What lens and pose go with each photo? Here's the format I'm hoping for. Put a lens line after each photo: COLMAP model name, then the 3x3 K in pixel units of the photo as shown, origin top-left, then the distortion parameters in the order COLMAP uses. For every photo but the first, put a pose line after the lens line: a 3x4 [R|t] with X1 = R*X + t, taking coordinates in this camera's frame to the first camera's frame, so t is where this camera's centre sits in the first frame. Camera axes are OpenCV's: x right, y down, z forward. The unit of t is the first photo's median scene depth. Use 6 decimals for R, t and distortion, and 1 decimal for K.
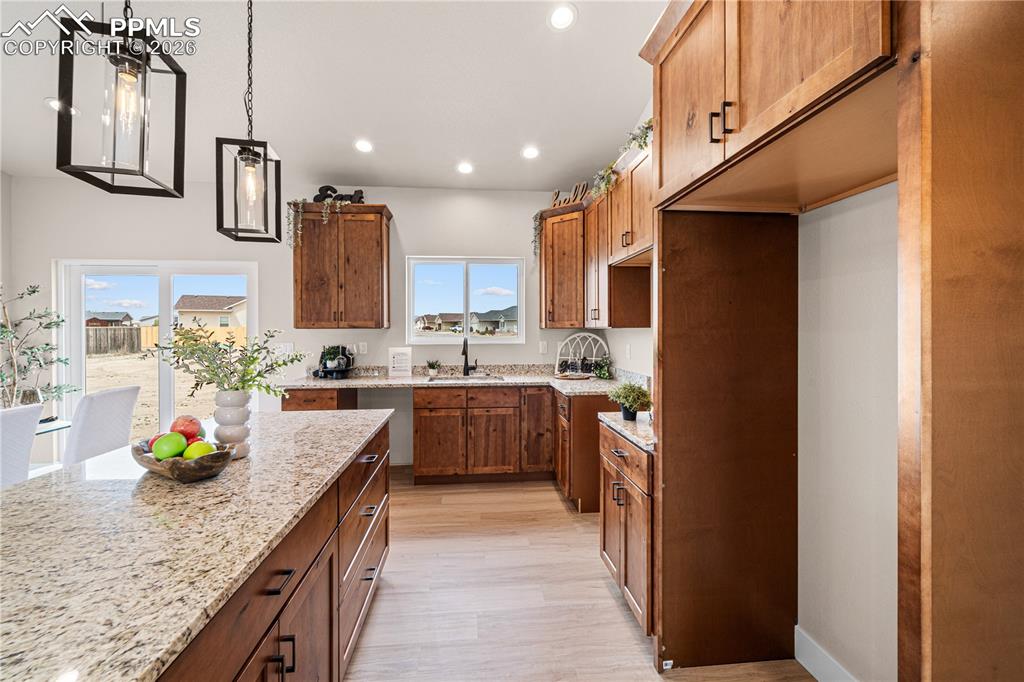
lens RADIAL K [[413.4, 0, 509.3], [0, 413.4, 335.2], [0, 0, 1]] dist [0.001142, 0.000075]
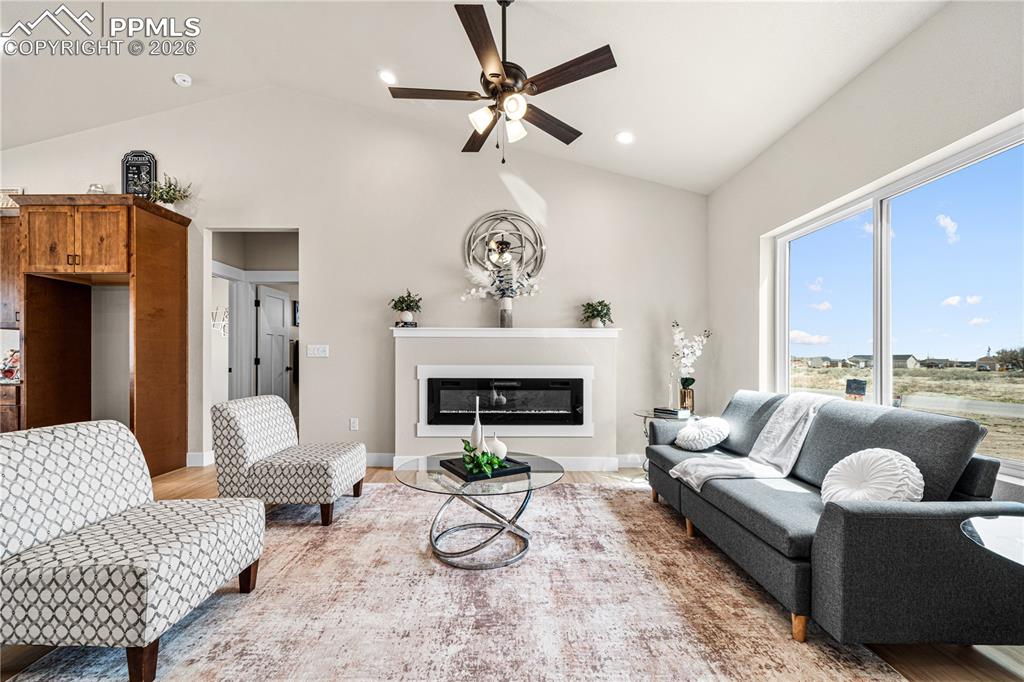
lens RADIAL K [[414.9, 0, 505.9], [0, 414.9, 358.8], [0, 0, 1]] dist [0.001277, -0.000264]
pose [[0.093024, 0.002279, 0.995661, -0.683711], [0.011053, 0.999933, -0.003321, 0.080119], [-0.995603, 0.011314, 0.092992, -0.750433]]
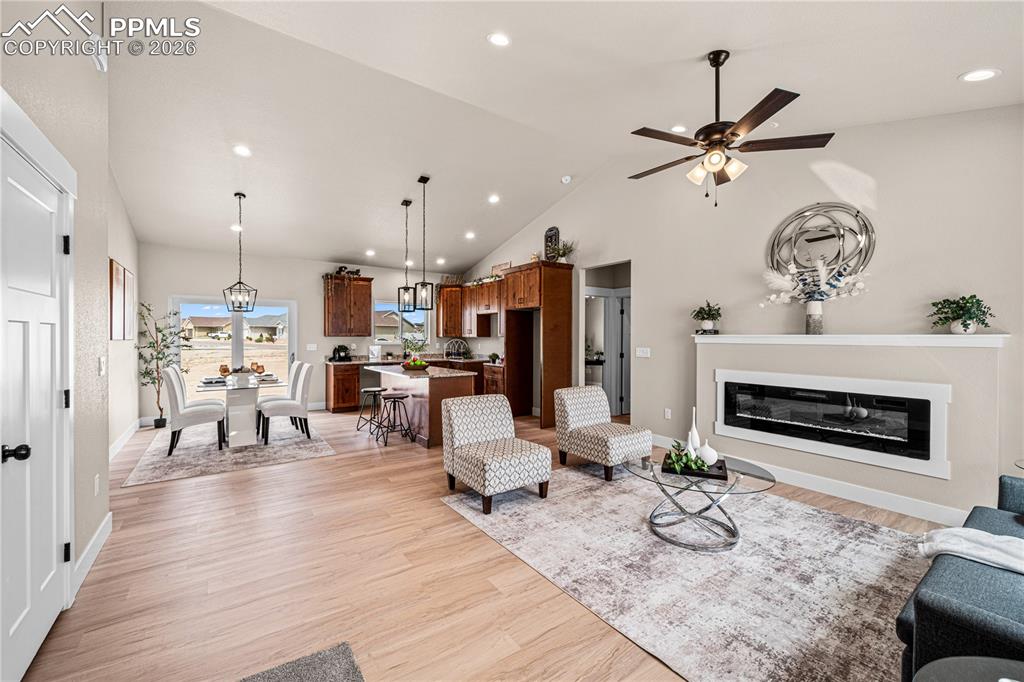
lens RADIAL K [[409.5, 0, 509.1], [0, 409.5, 341.6], [0, 0, 1]] dist [0.002453, 0.000235]
pose [[0.868449, 0.000108, 0.495779, -0.721808], [0.001389, 0.999996, -0.002652, 0.015951], [-0.495777, 0.002992, 0.868445, -1.137620]]
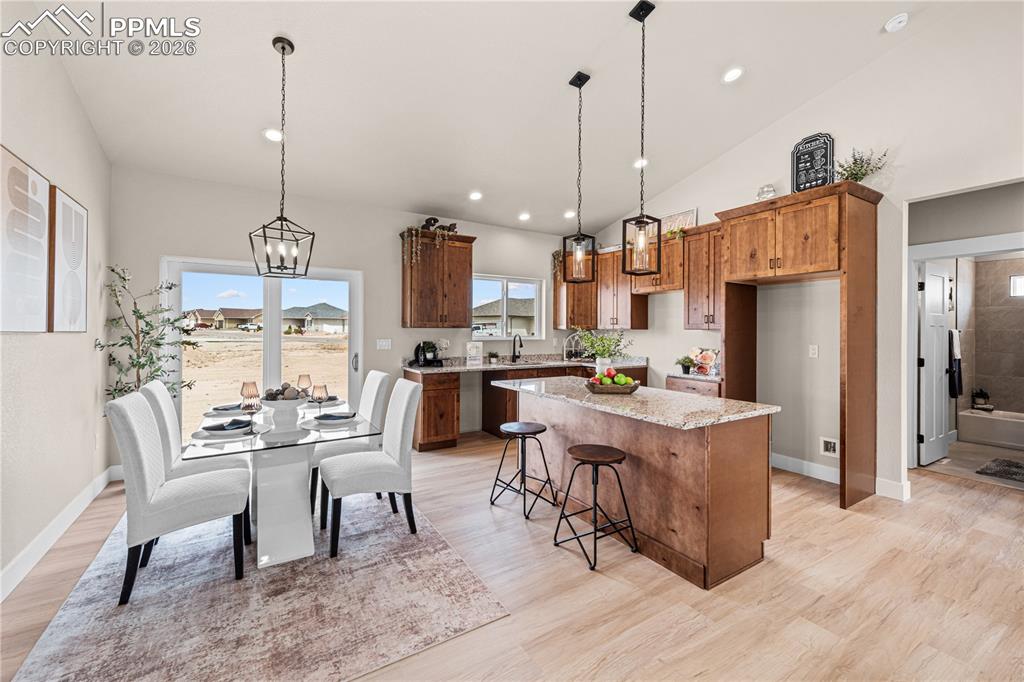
lens RADIAL K [[417.5, 0, 510.4], [0, 417.5, 329.8], [0, 0, 1]] dist [0.000664, 0.000164]
pose [[0.894854, 0.008753, 0.446273, -0.794159], [-0.002996, 0.999903, -0.013603, 0.007516], [-0.446348, 0.010836, 0.894794, -0.271209]]
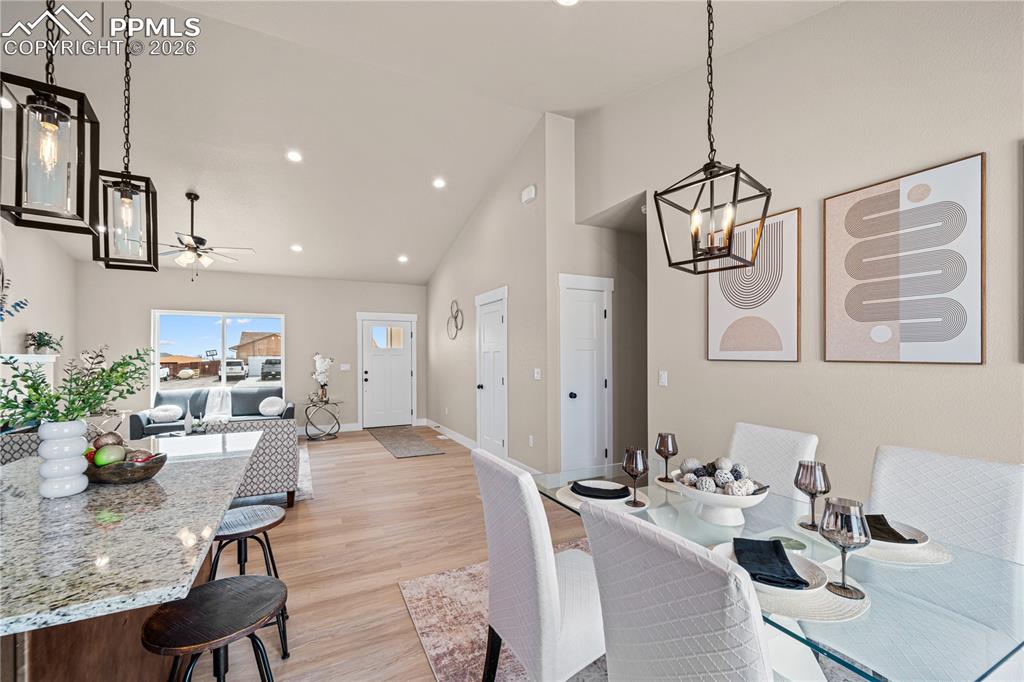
lens RADIAL K [[415.2, 0, 507.8], [0, 415.2, 354.0], [0, 0, 1]] dist [0.001925, 0.000138]
pose [[-0.931790, 0.004038, -0.362975, -0.485391], [0.000791, 0.999958, 0.009093, -0.010581], [0.362997, 0.008186, -0.931754, 0.860880]]
